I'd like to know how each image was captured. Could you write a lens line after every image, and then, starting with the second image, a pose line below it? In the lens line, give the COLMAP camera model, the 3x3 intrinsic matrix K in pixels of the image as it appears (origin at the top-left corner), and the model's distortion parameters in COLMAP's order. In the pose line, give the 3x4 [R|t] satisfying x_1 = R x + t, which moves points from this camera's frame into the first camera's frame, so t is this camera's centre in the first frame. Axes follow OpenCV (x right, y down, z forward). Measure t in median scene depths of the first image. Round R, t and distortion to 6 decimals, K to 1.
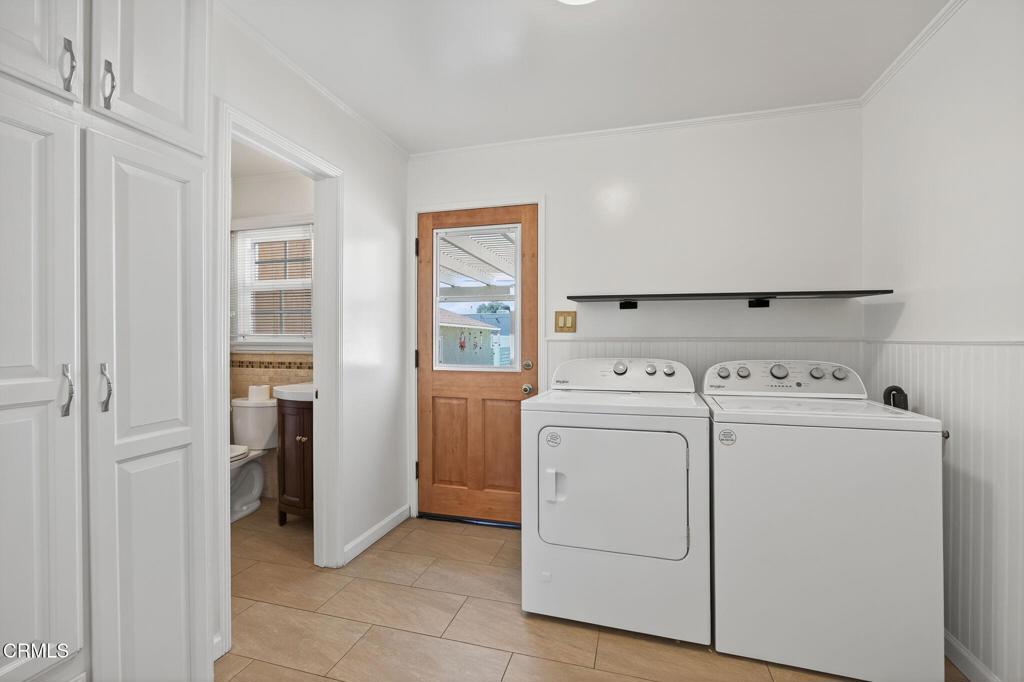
lens RADIAL K [[460.0, 0, 511.7], [0, 460.0, 341.1], [0, 0, 1]] dist [-0.010450, 0.003686]
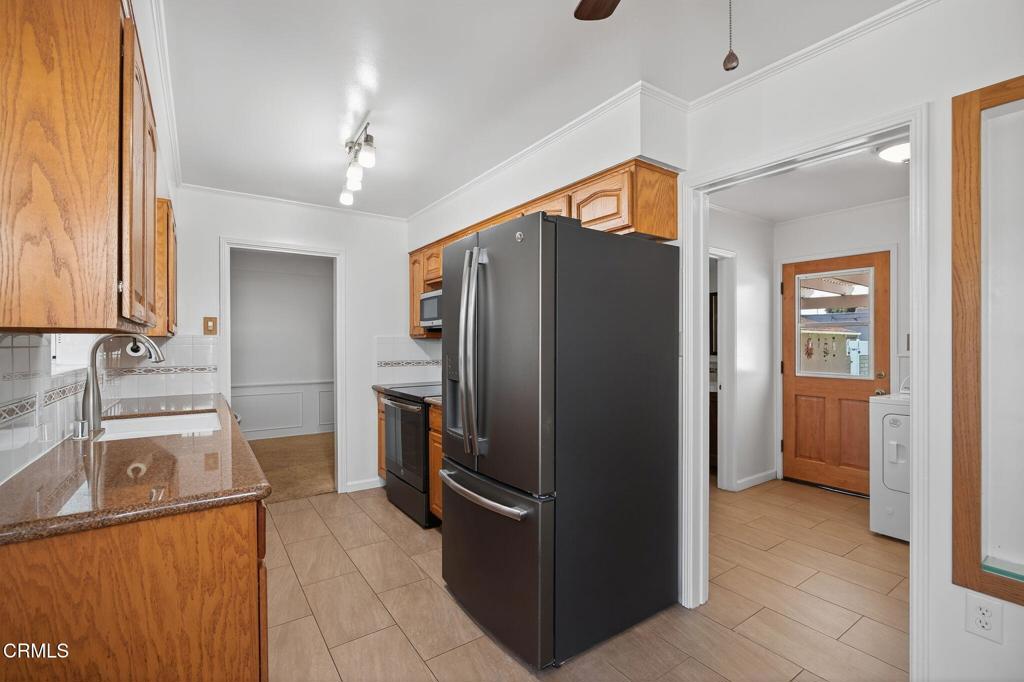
lens RADIAL K [[460.0, 0, 513.1], [0, 460.0, 343.3], [0, 0, 1]] dist [-0.010450, 0.003686]
pose [[0.780542, -0.002012, -0.625099, 0.030644], [-0.000563, 0.999992, -0.003921, -0.030219], [0.625102, 0.003412, 0.780535, -0.631263]]
